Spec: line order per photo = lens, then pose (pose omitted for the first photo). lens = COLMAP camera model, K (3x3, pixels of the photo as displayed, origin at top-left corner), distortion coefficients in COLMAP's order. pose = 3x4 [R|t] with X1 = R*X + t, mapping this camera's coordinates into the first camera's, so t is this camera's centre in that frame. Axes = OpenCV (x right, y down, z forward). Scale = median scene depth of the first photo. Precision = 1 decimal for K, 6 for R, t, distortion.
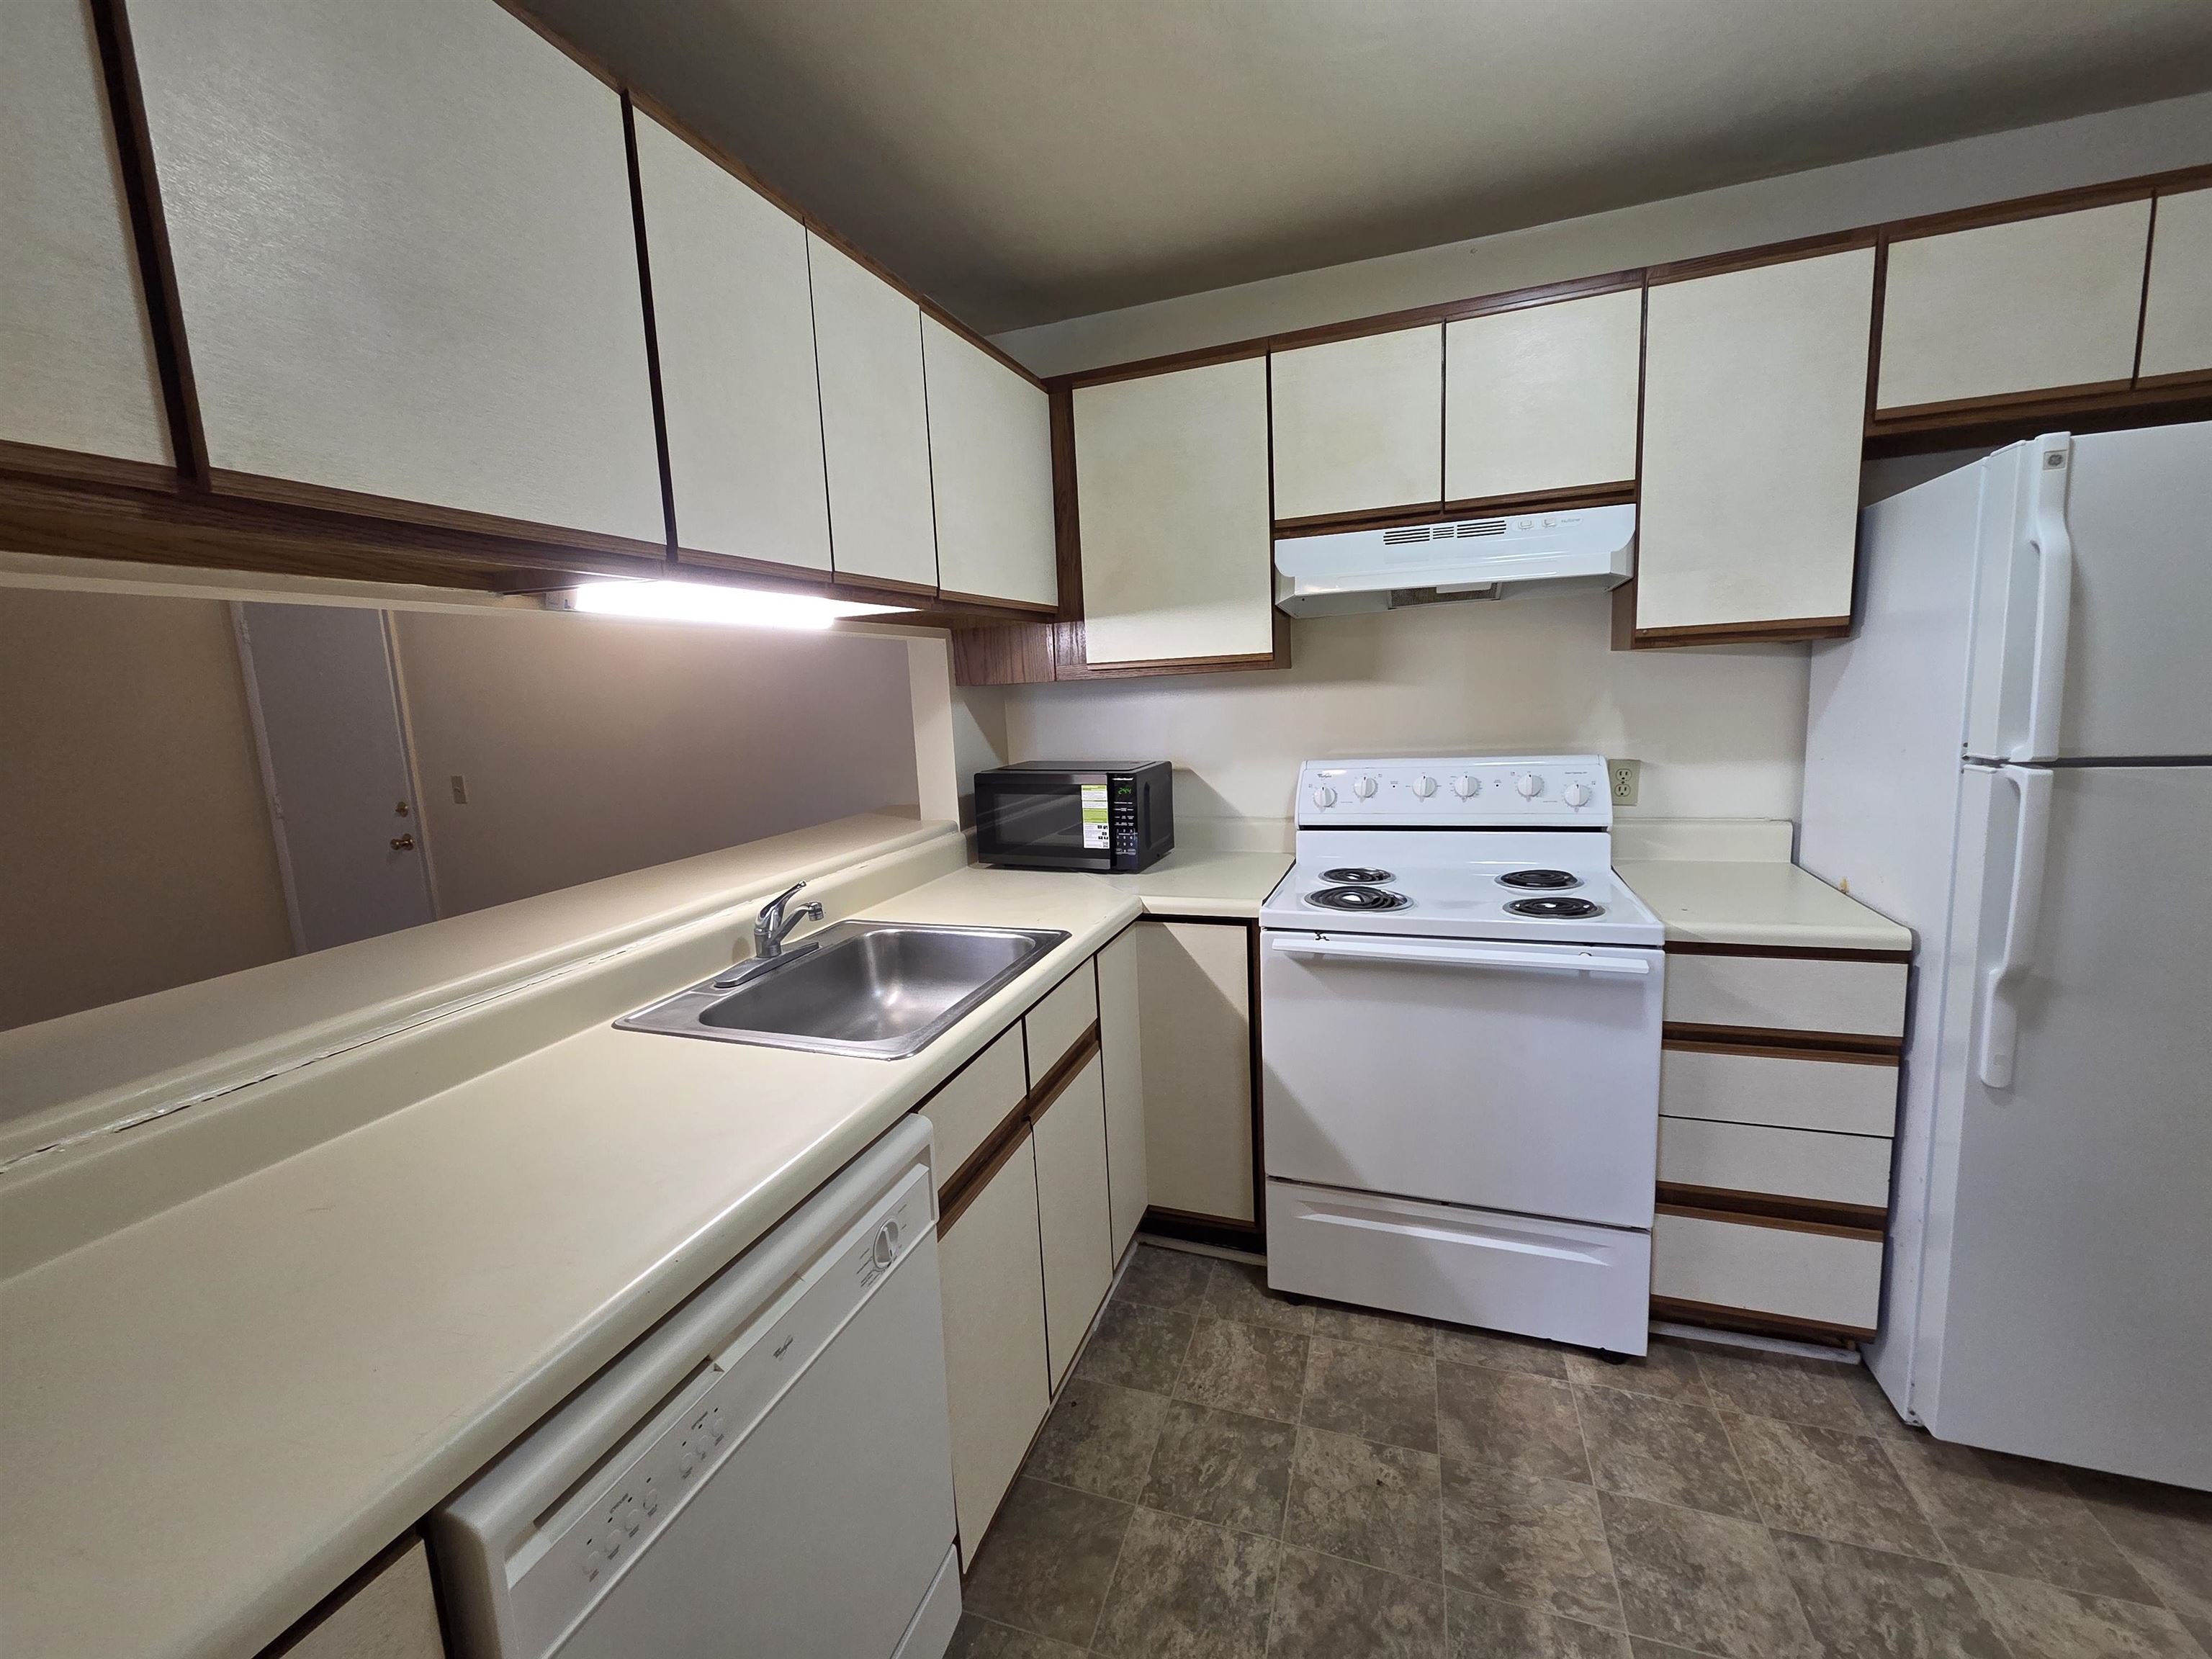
lens RADIAL K [[900.2, 0, 1100.0], [0, 900.2, 822.8], [0, 0, 1]] dist [0.000887, -0.000607]
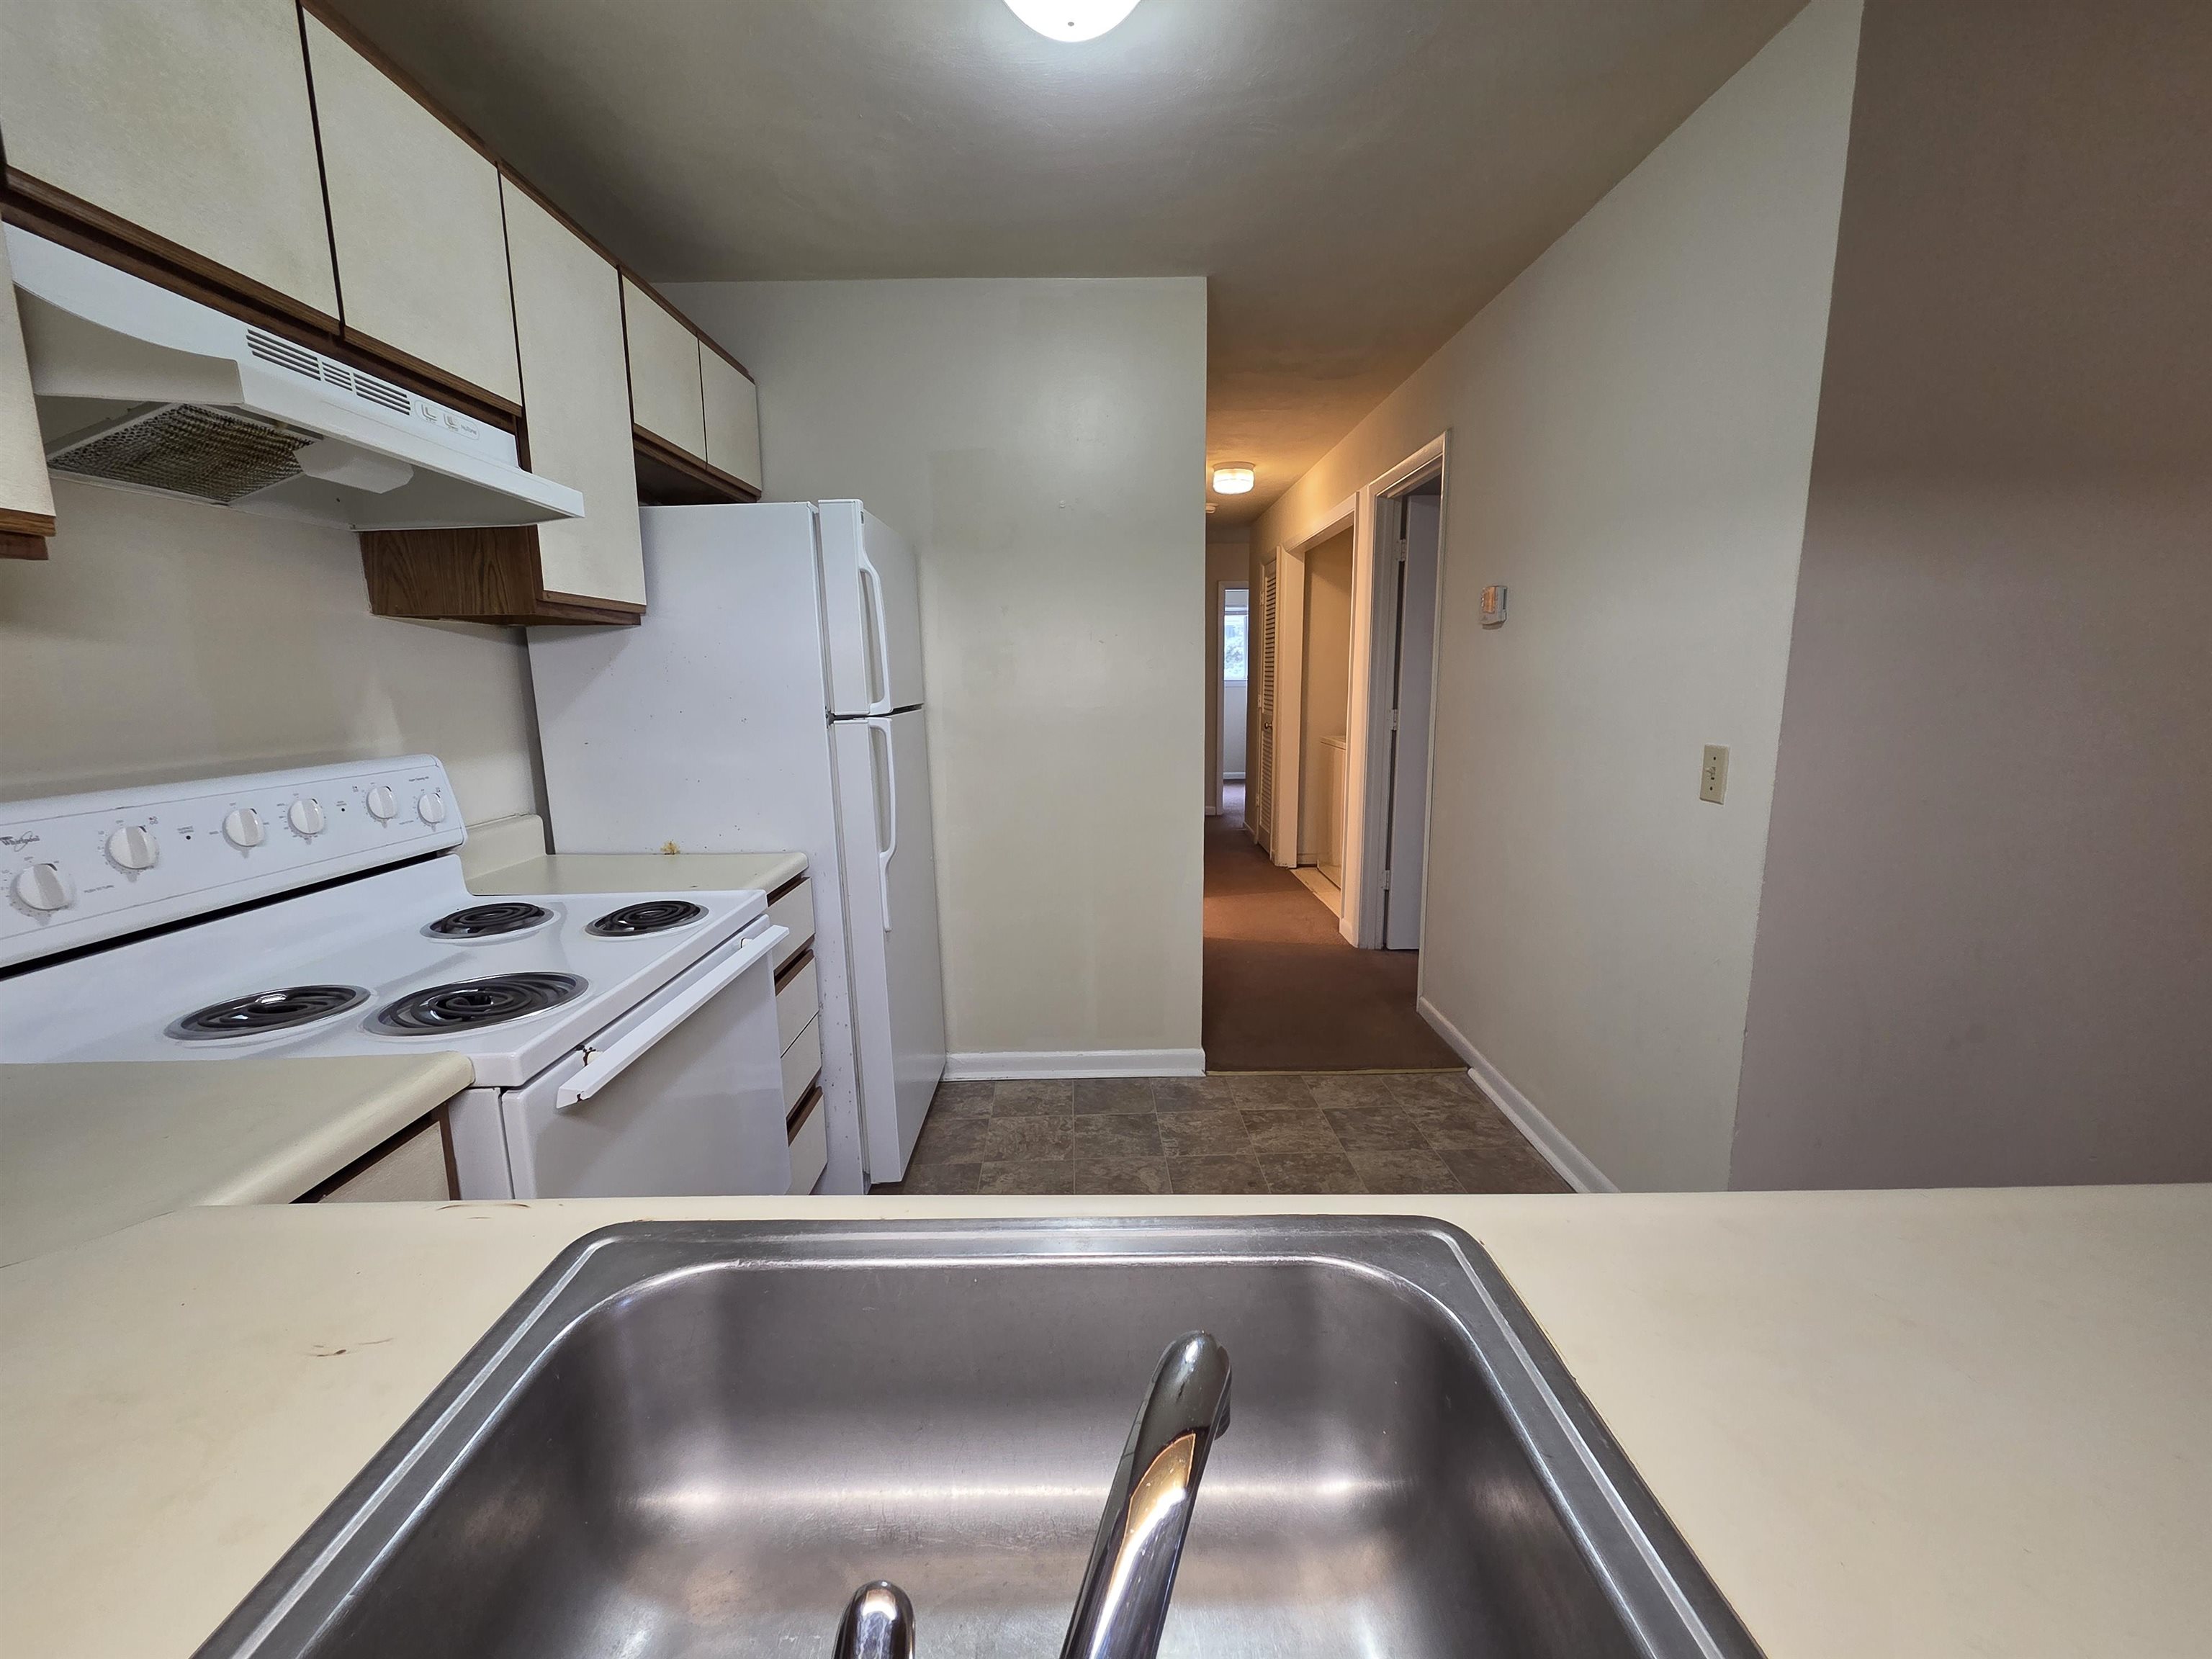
lens RADIAL K [[900.2, 0, 1100.0], [0, 900.2, 822.8], [0, 0, 1]] dist [0.000887, -0.000607]
pose [[-0.352526, -0.095692, 0.930896, -0.411867], [0.170367, 0.971571, 0.164391, -0.056072], [-0.920163, 0.216546, -0.326202, 0.883184]]
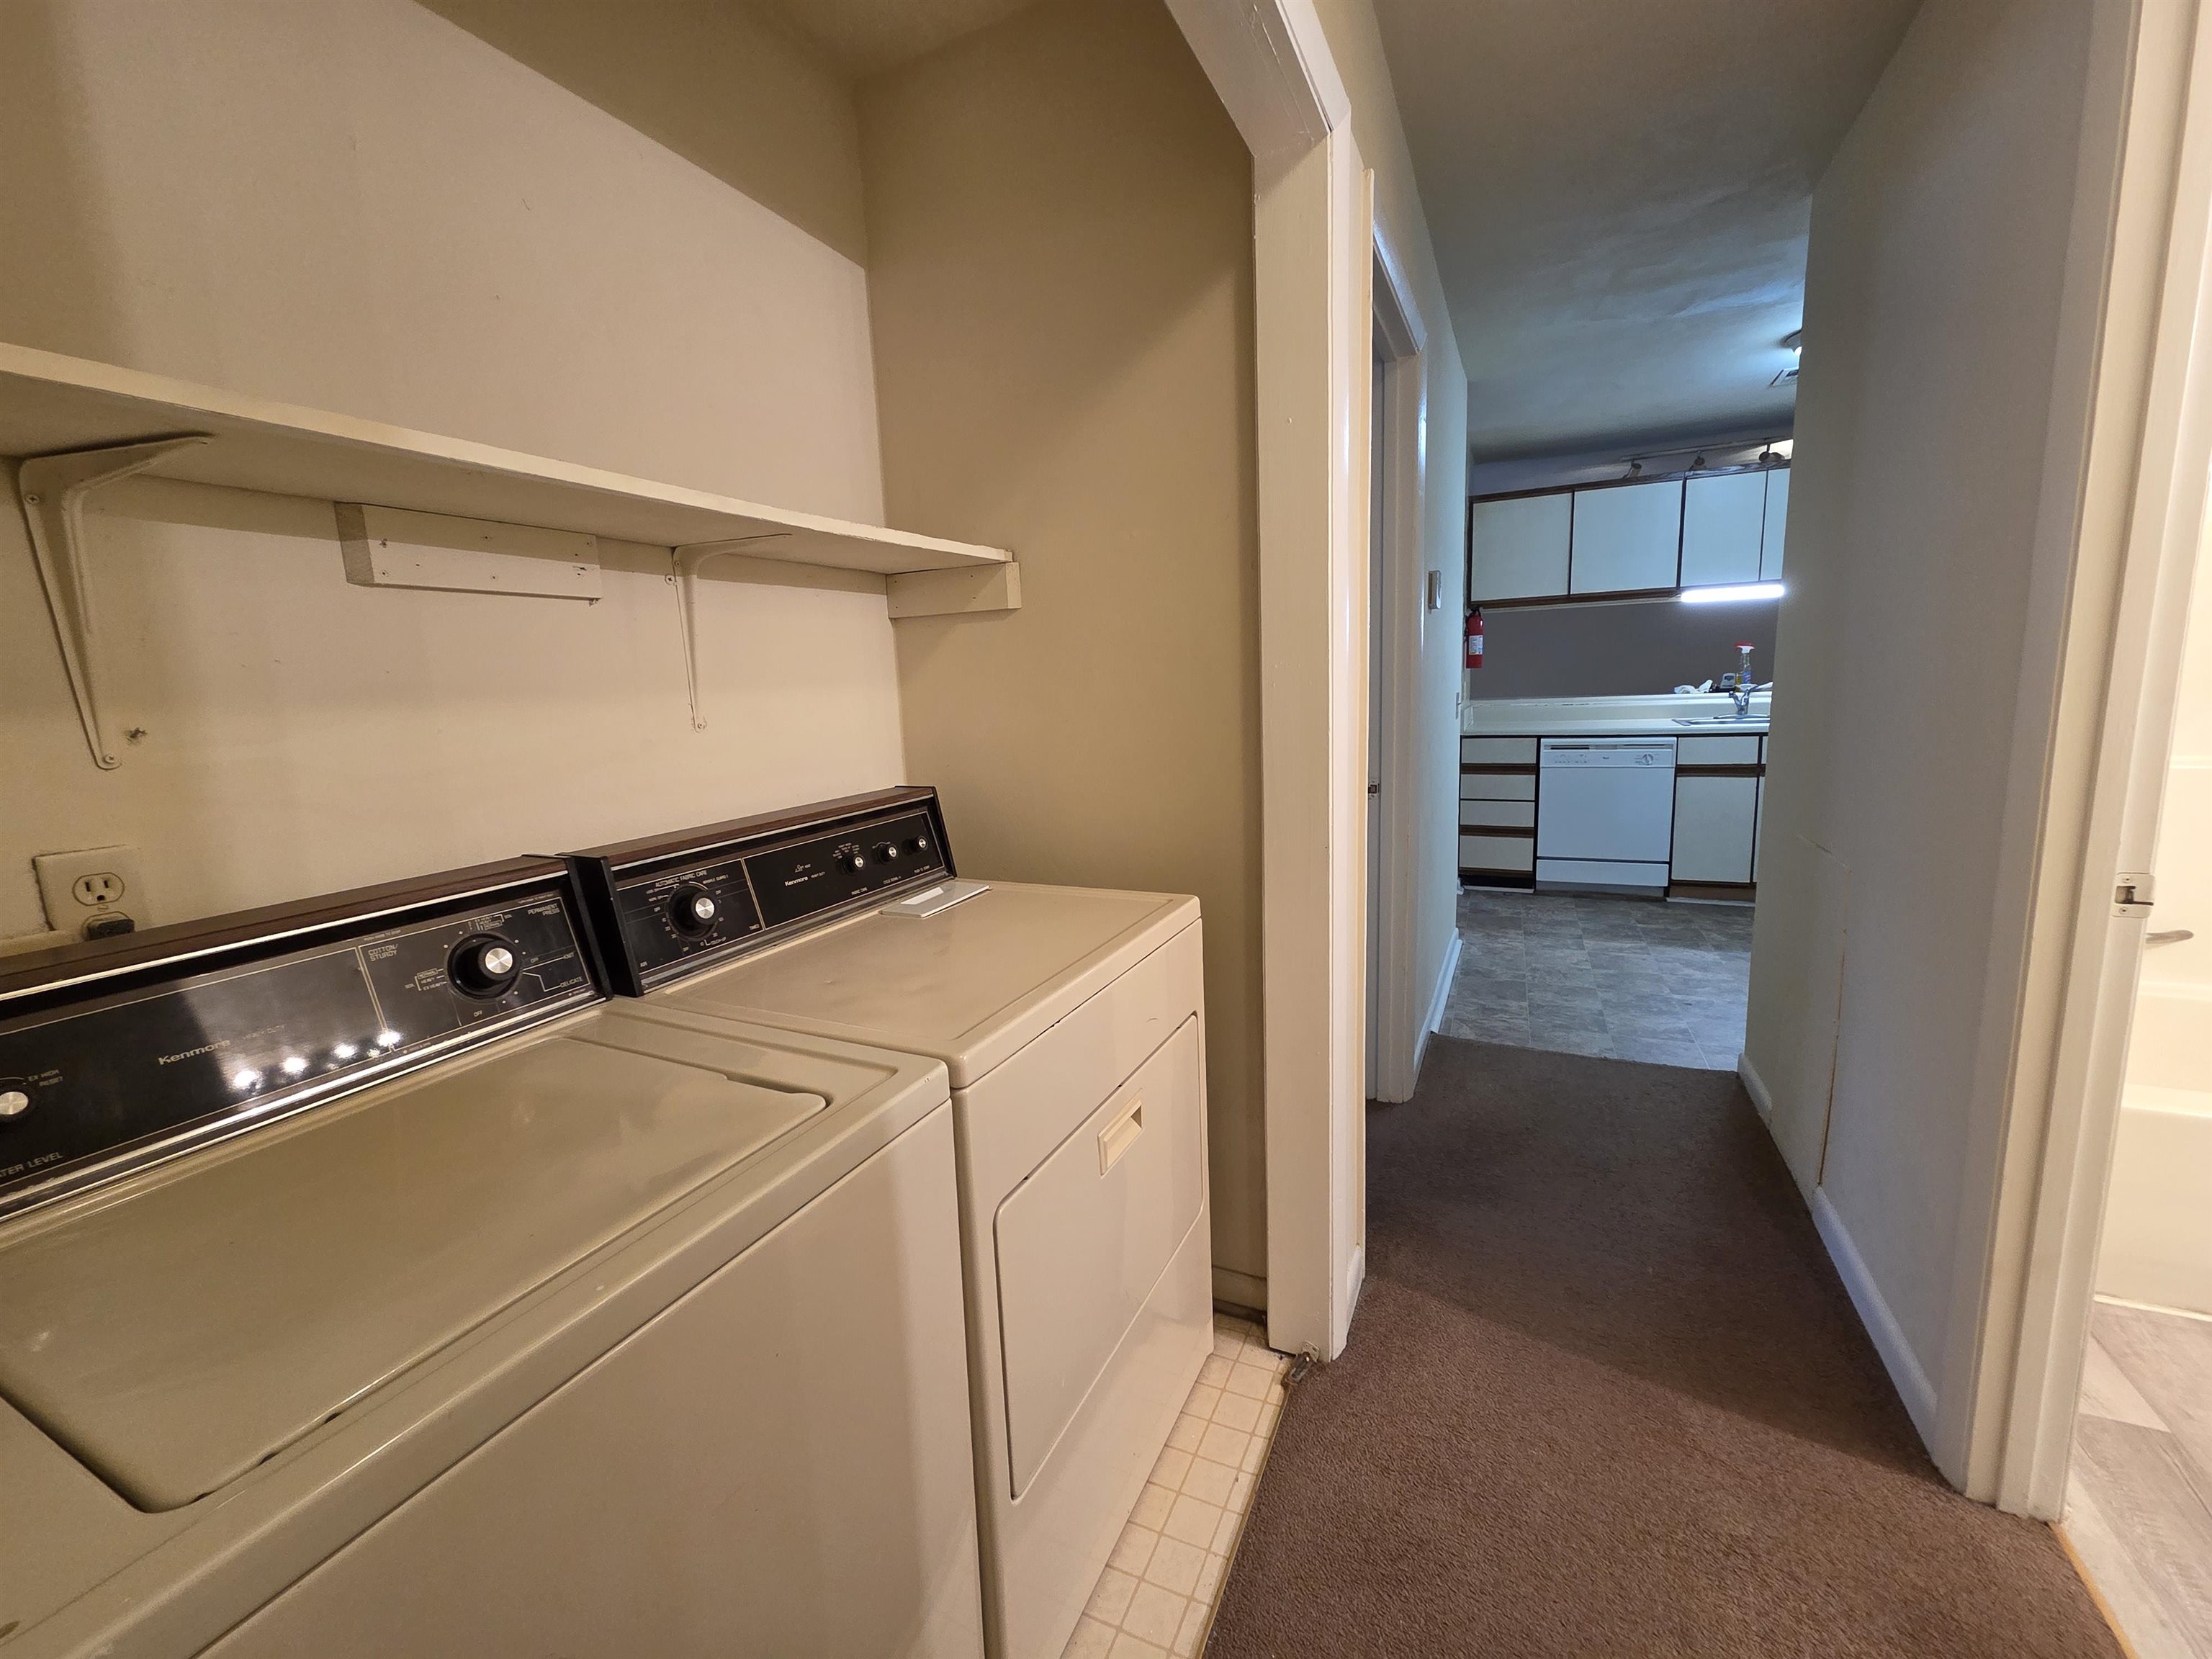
lens RADIAL K [[900.2, 0, 1100.0], [0, 900.2, 822.8], [0, 0, 1]] dist [0.000887, -0.000607]
pose [[-0.086979, 0.211309, -0.973542, 2.455801], [-0.107001, 0.969610, 0.220015, 0.063076], [0.990447, 0.123306, -0.061725, -0.734366]]
